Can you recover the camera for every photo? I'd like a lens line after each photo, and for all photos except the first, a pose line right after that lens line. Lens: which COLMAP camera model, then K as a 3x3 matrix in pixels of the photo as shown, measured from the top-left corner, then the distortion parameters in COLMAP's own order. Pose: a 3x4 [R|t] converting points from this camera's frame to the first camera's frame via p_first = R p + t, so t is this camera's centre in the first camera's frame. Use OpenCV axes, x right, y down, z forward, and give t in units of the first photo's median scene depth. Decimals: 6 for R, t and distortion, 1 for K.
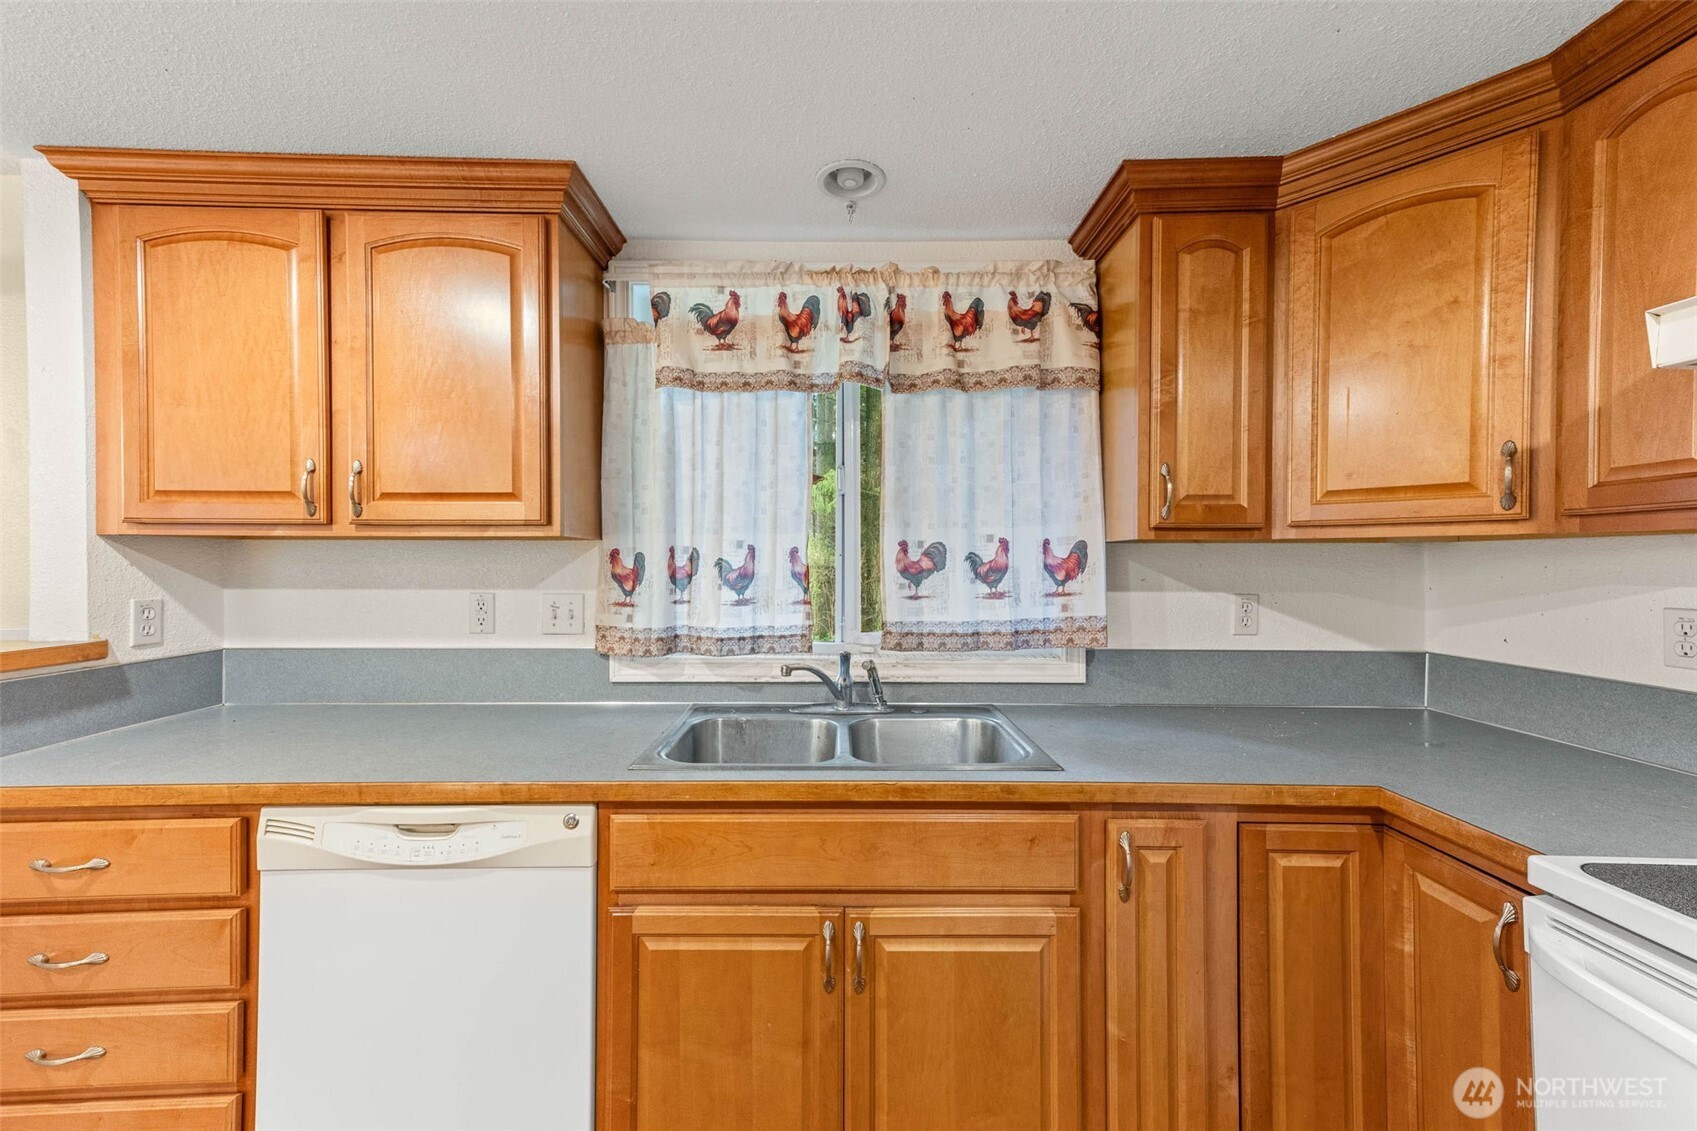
lens RADIAL K [[667.5, 0, 843.7], [0, 667.5, 567.0], [0, 0, 1]] dist [0.024066, 0.000246]
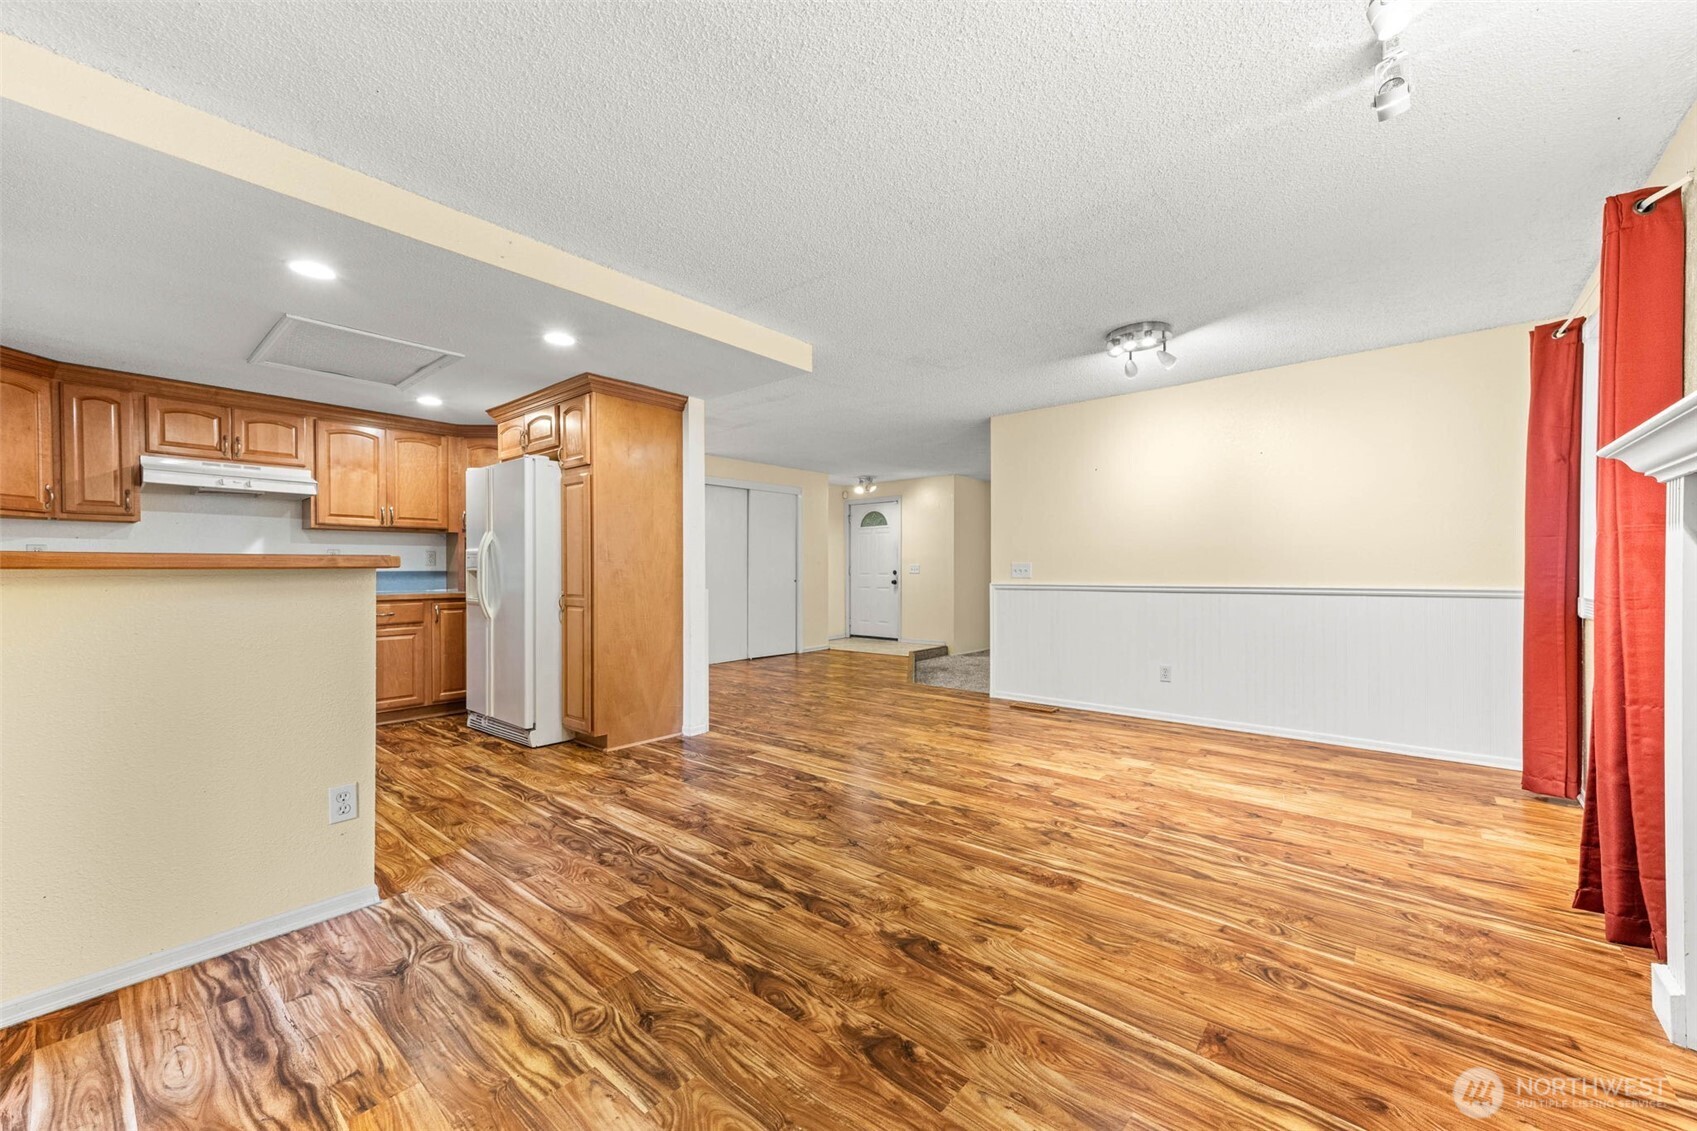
lens RADIAL K [[655.3, 0, 848.5], [0, 655.3, 565.5], [0, 0, 1]] dist [0.022152, 0.000025]
pose [[-0.764373, 0.000831, 0.644773, -2.464248], [0.004591, 0.999981, 0.004153, 0.113545], [-0.644758, 0.006135, -0.764362, 0.723643]]
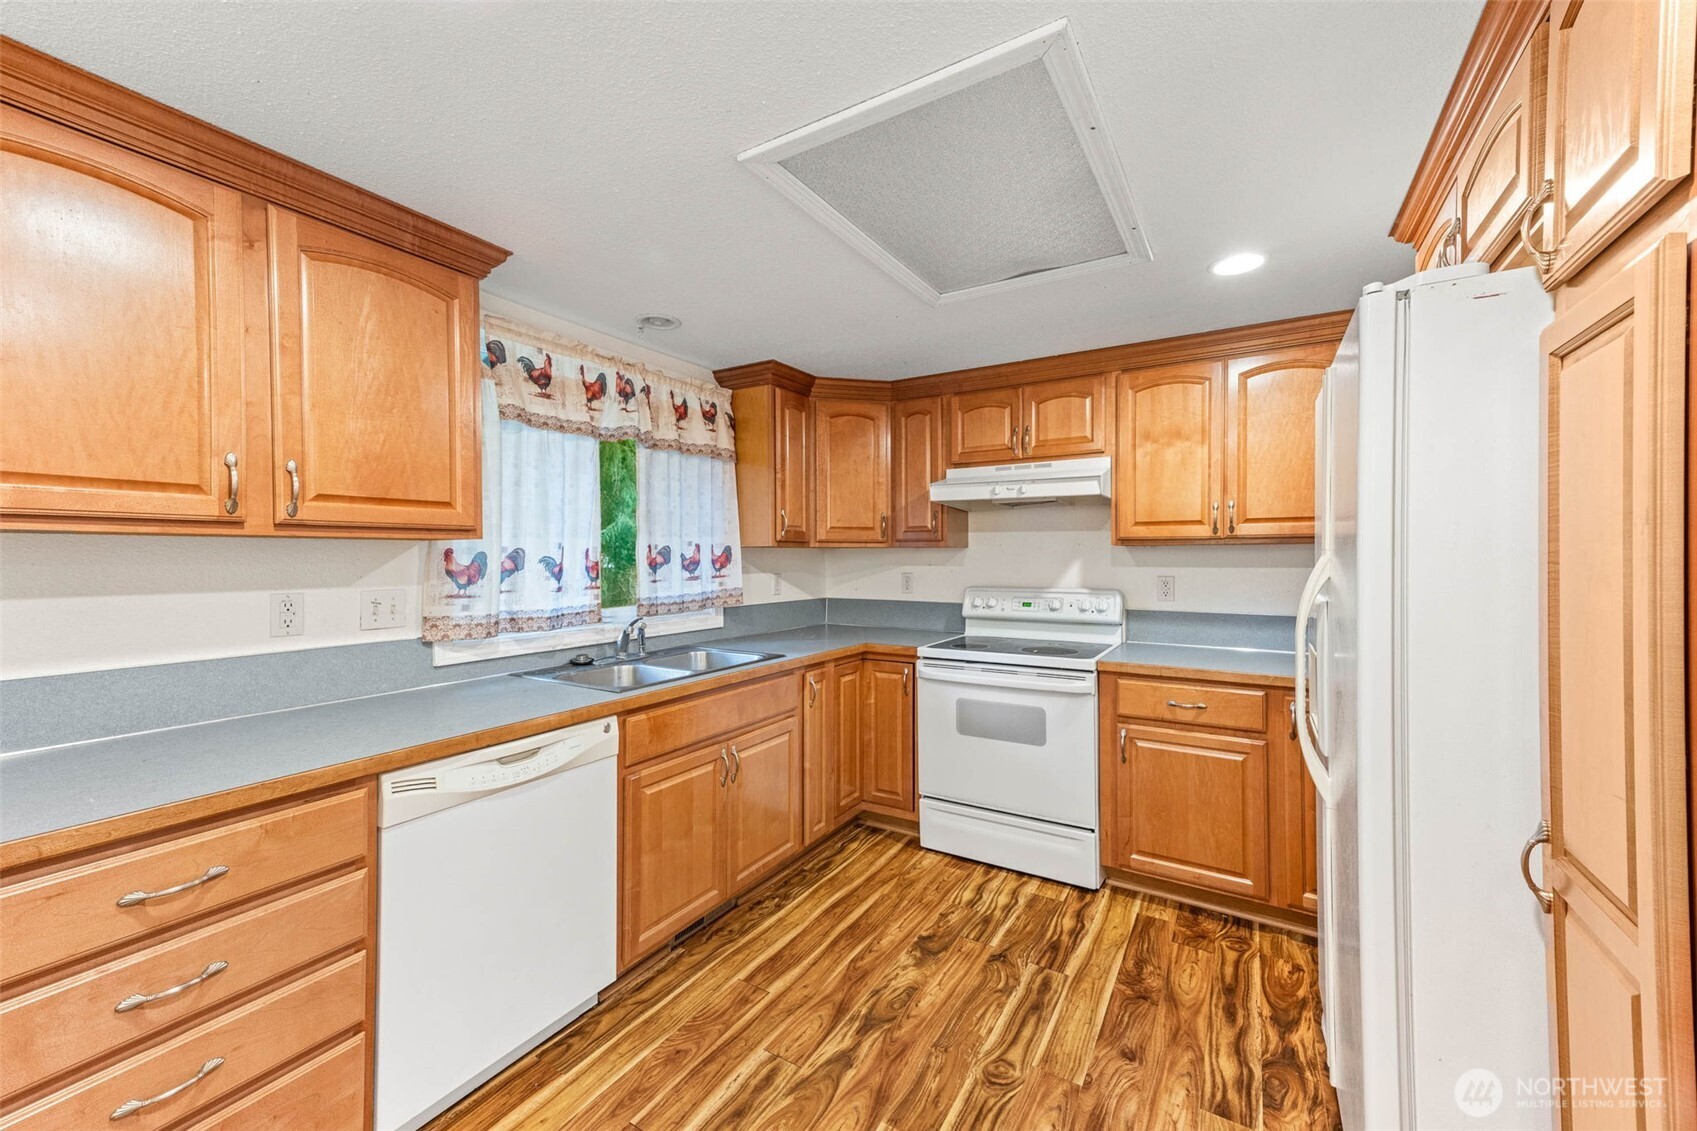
lens RADIAL K [[655.3, 0, 848.5], [0, 655.3, 565.5], [0, 0, 1]] dist [0.022152, 0.000025]
pose [[0.520126, -0.015204, 0.853954, -0.977531], [0.008308, 0.999884, 0.012742, -0.006808], [-0.854049, 0.000467, 0.520192, -0.181499]]
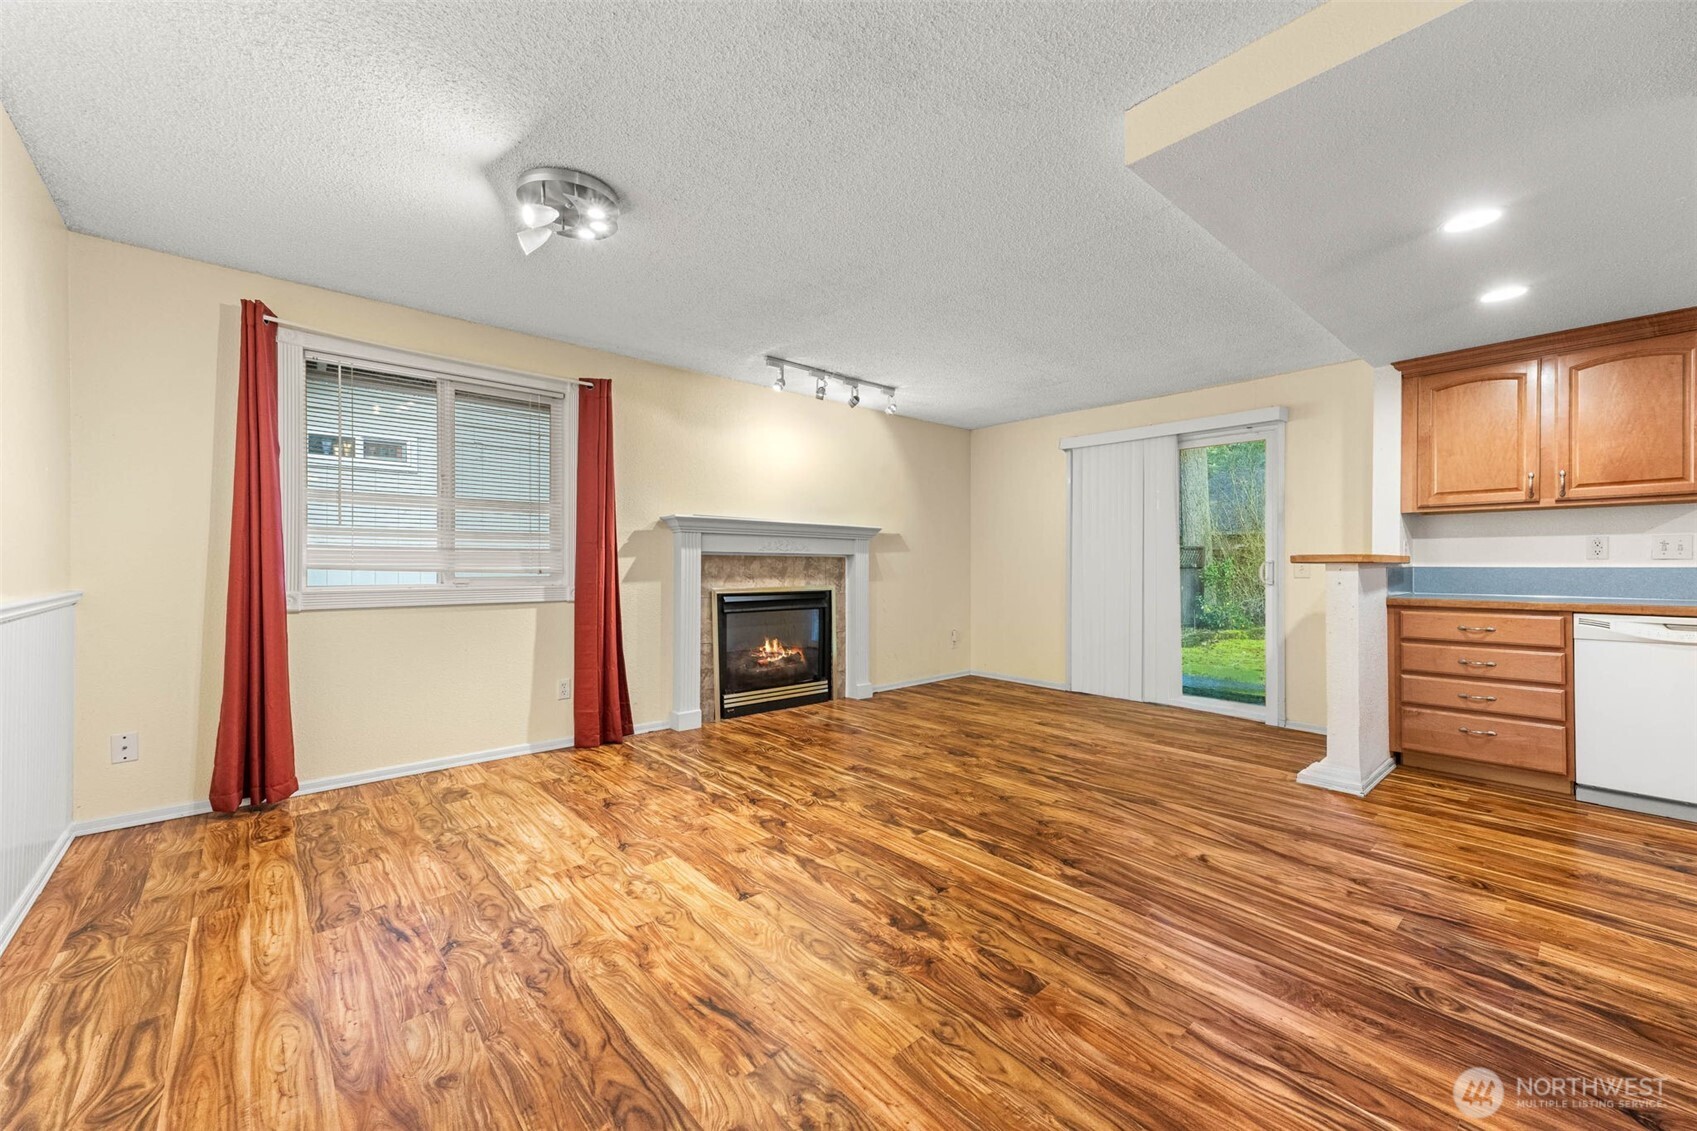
lens RADIAL K [[667.5, 0, 843.7], [0, 667.5, 567.0], [0, 0, 1]] dist [0.024066, 0.000246]
pose [[0.664439, 0.000590, -0.747342, -0.528081], [-0.004483, 0.999985, -0.003196, 0.142210], [0.747329, 0.005474, 0.664432, -1.834705]]
